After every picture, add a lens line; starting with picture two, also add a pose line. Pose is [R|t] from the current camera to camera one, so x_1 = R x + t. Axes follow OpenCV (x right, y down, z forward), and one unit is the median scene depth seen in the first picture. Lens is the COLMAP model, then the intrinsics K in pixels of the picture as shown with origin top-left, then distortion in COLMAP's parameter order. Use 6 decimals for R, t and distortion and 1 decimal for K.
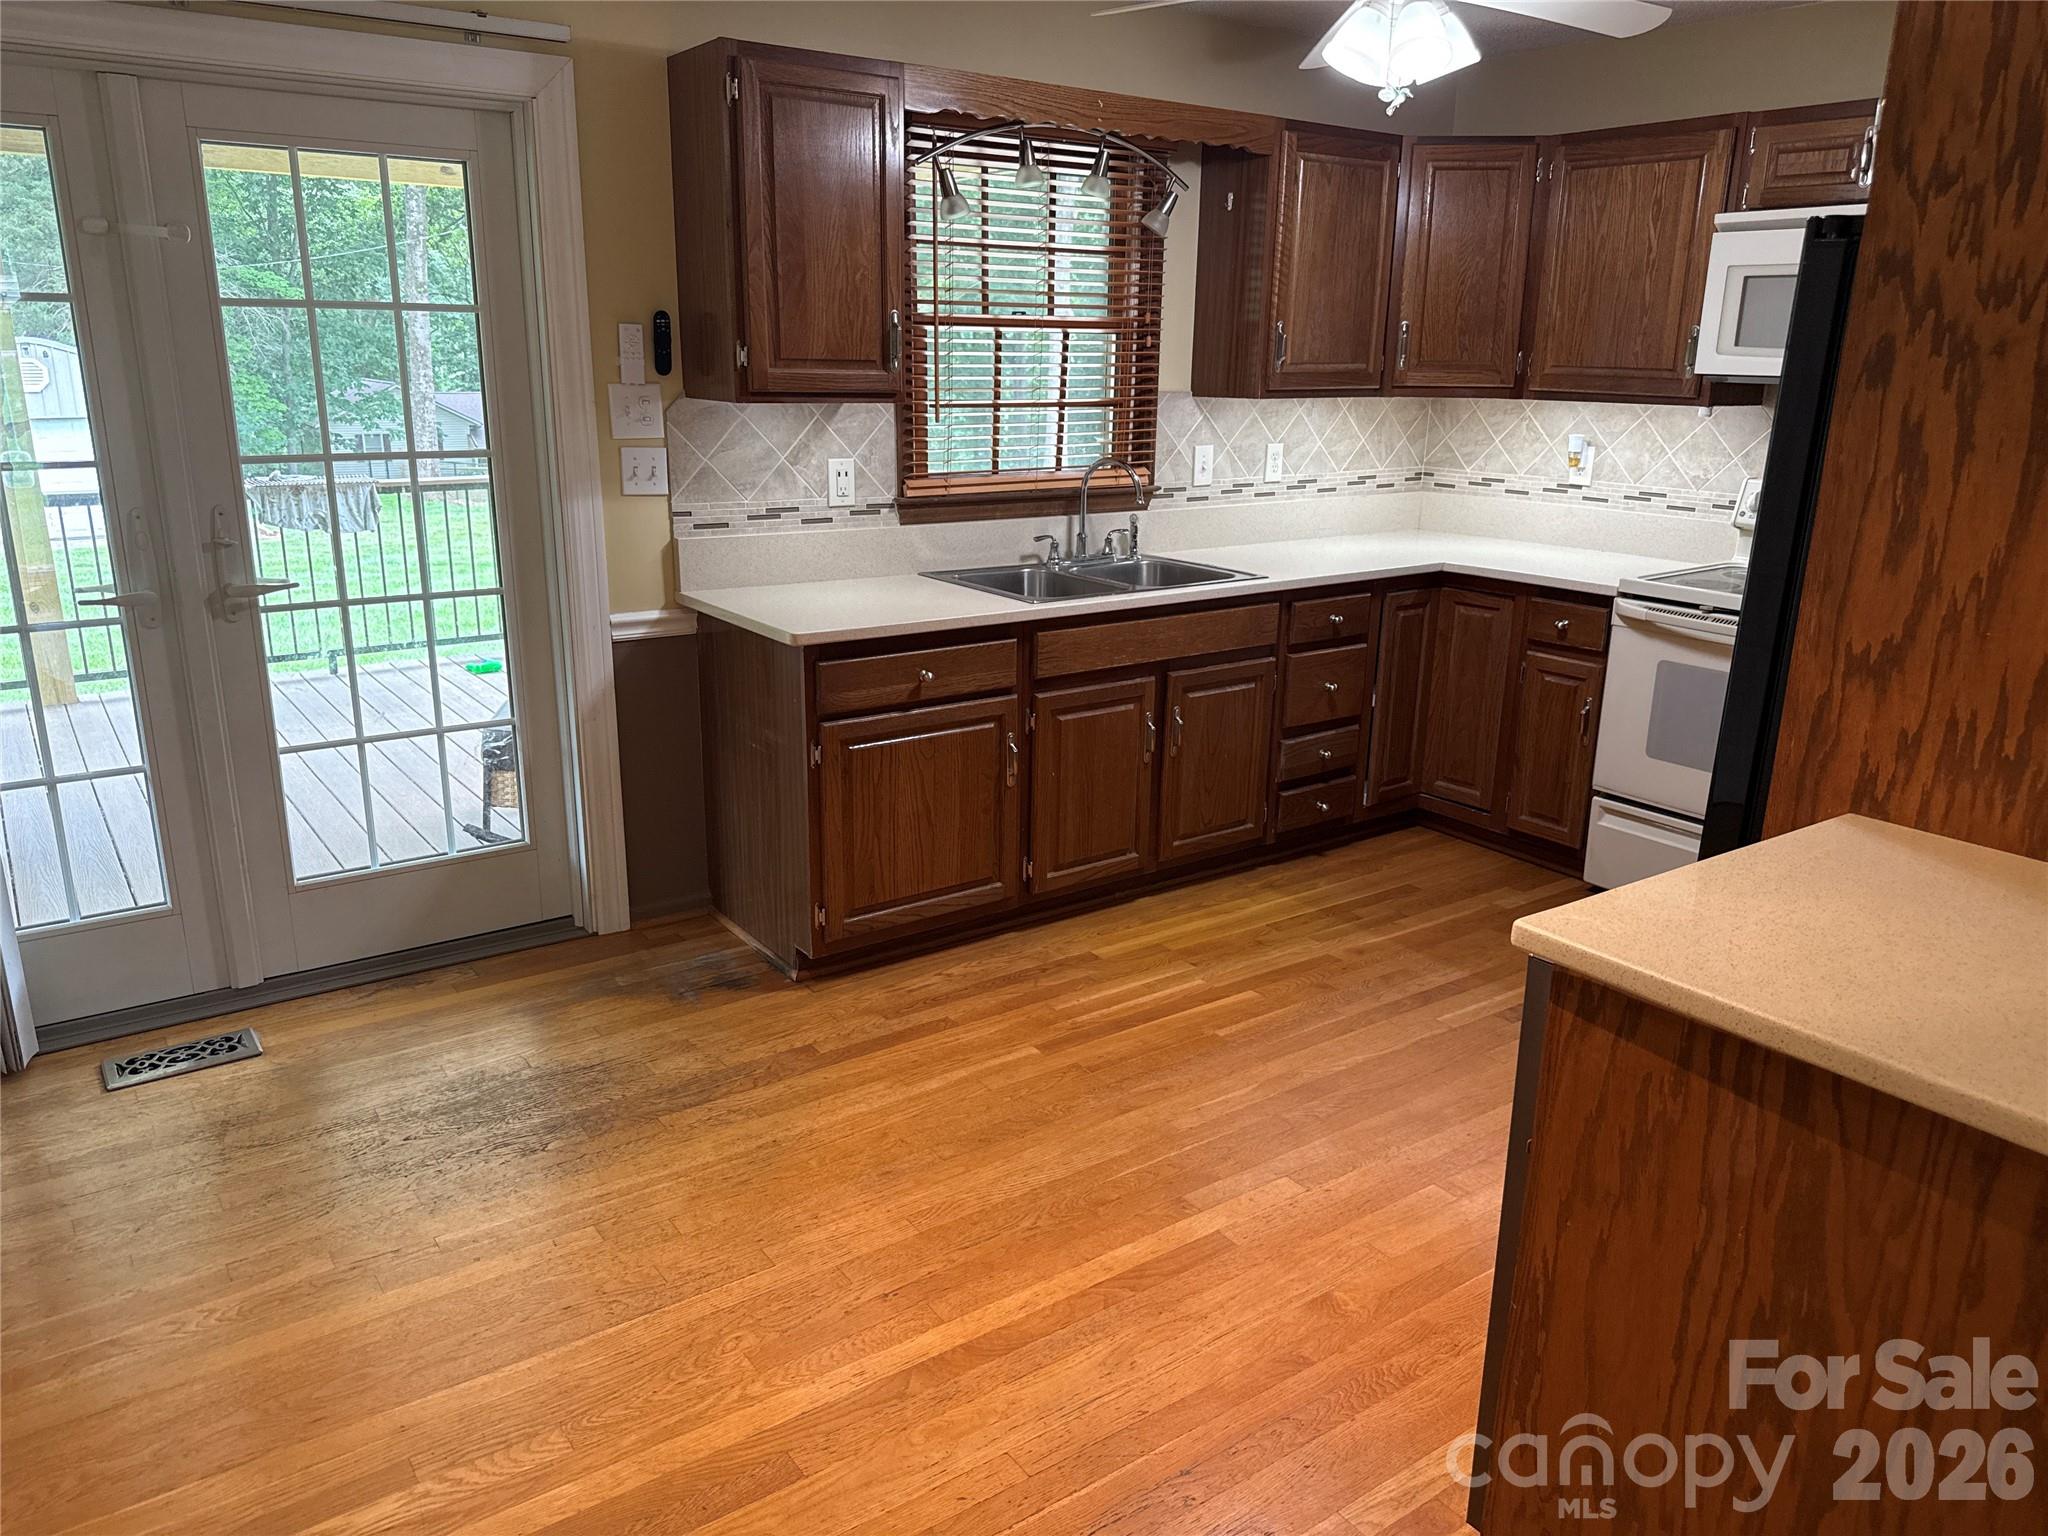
lens RADIAL K [[1428.7, 0, 1016.3], [0, 1428.7, 756.4], [0, 0, 1]] dist [0.035832, -0.040987]
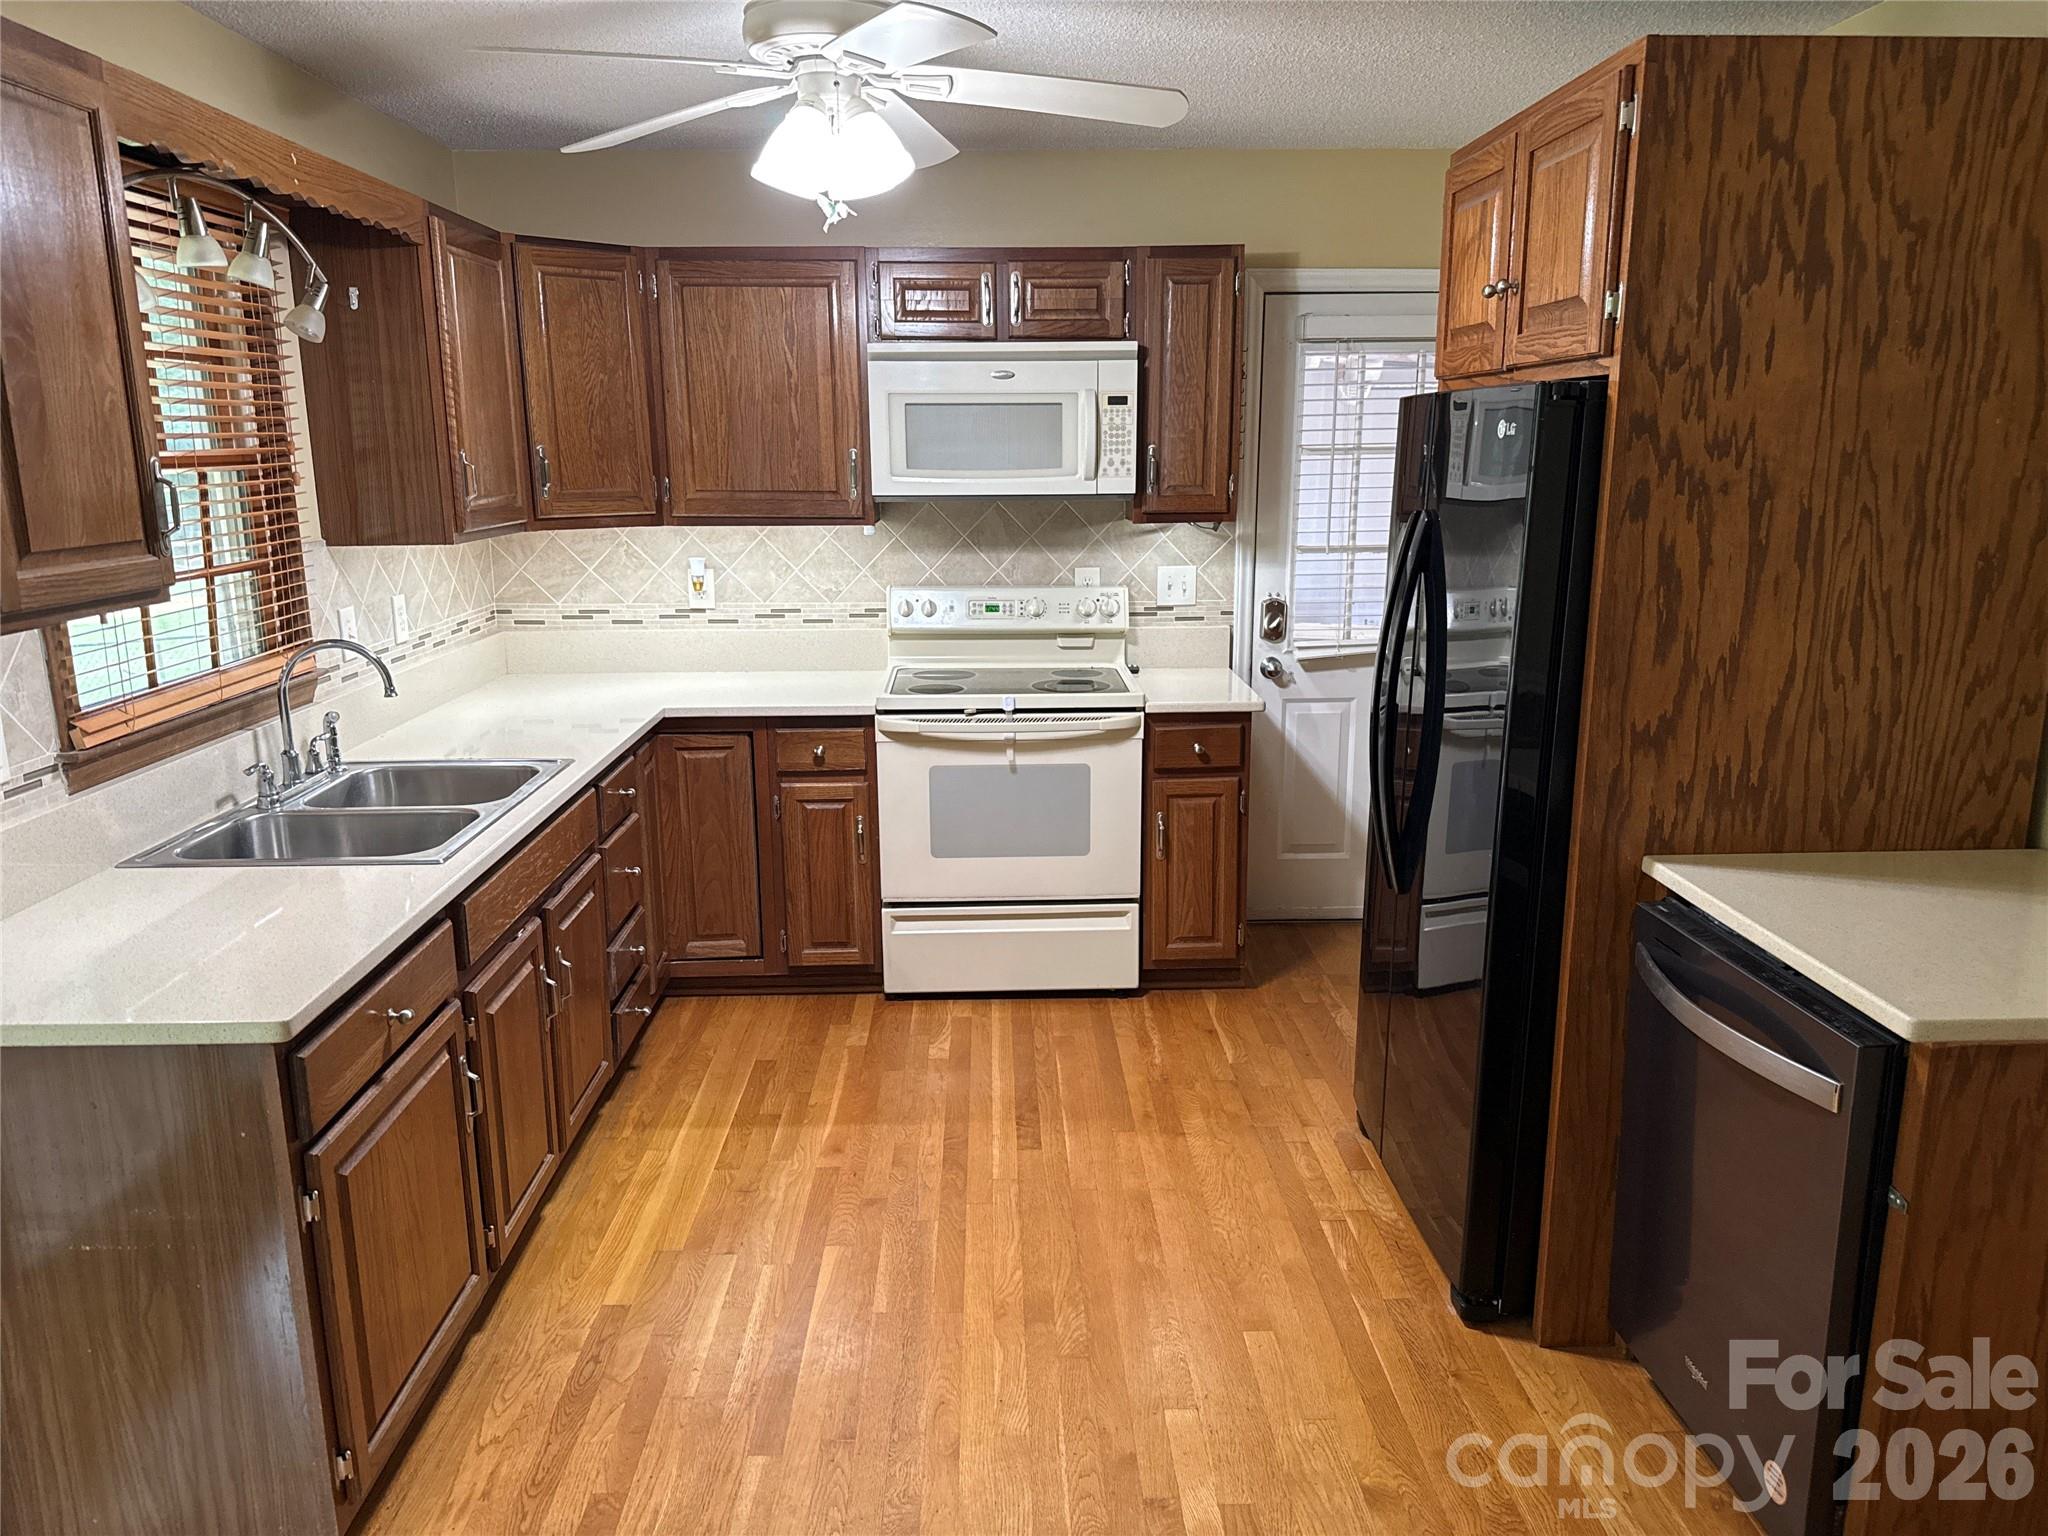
lens RADIAL K [[1428.7, 0, 1014.5], [0, 1428.7, 776.5], [0, 0, 1]] dist [0.035832, -0.040987]
pose [[0.558086, -0.202351, 0.804732, -0.722302], [0.239659, 0.967787, 0.077147, -0.256625], [-0.794420, 0.149807, 0.588603, 0.700689]]
